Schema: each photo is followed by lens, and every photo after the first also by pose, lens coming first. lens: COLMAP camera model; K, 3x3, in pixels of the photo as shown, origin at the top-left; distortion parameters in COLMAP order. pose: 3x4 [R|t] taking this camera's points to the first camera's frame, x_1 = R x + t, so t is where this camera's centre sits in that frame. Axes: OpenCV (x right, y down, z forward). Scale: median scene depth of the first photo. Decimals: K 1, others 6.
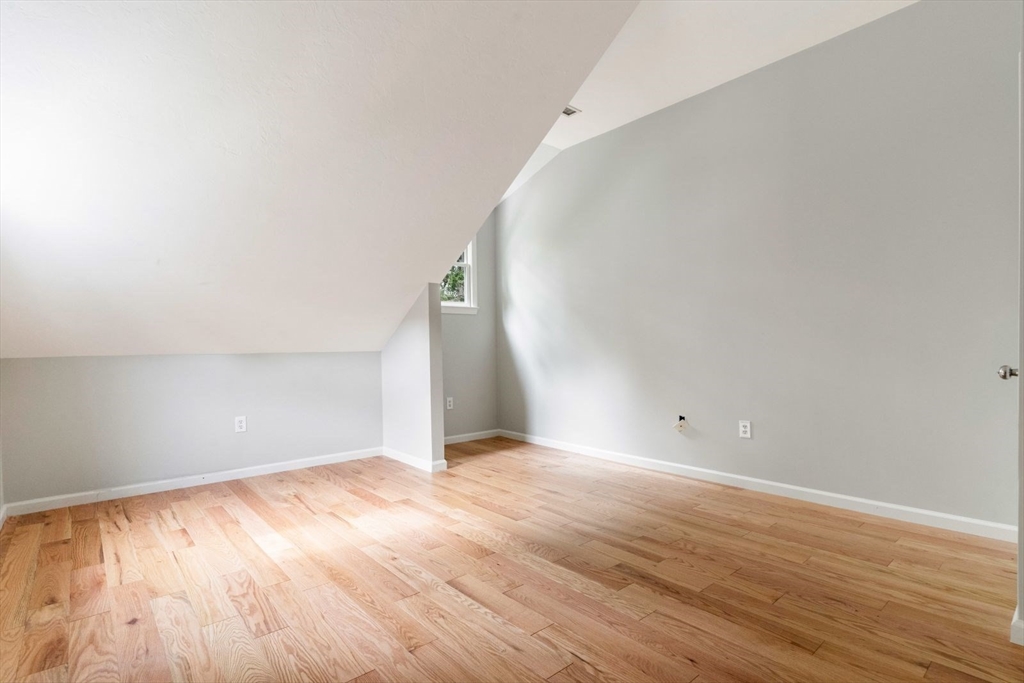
lens RADIAL K [[491.1, 0, 509.6], [0, 491.1, 340.9], [0, 0, 1]] dist [0.001951, -0.001159]
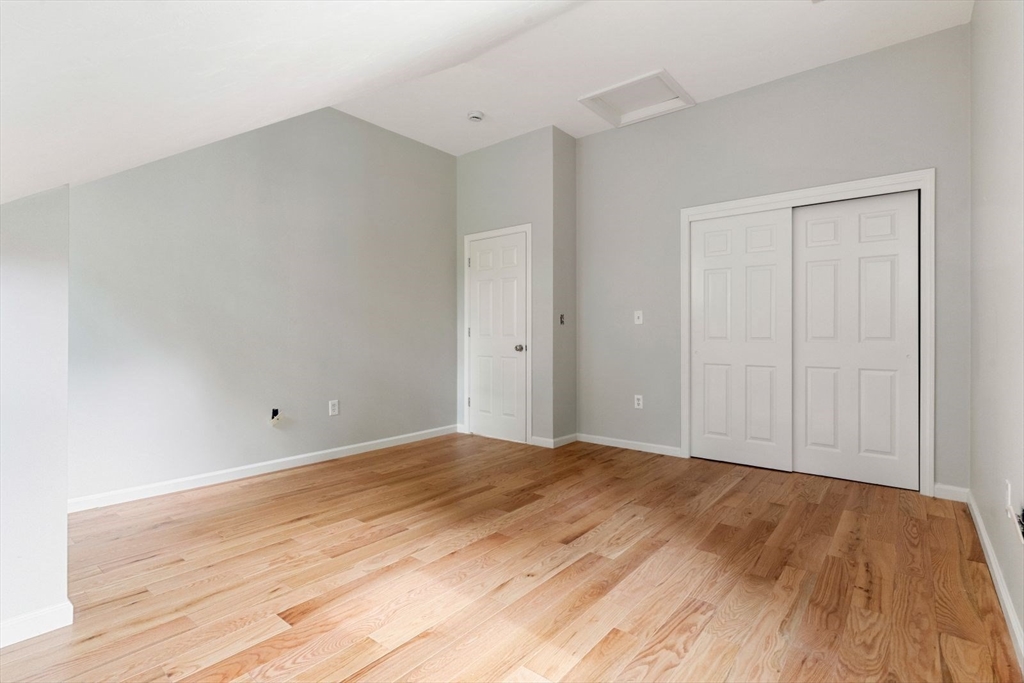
lens RADIAL K [[491.1, 0, 509.6], [0, 491.1, 340.9], [0, 0, 1]] dist [0.001951, -0.001159]
pose [[-0.162389, 0.000901, 0.986726, -1.090795], [-0.011024, 0.999936, -0.002727, 0.036241], [-0.986665, -0.011321, -0.162368, 1.193963]]
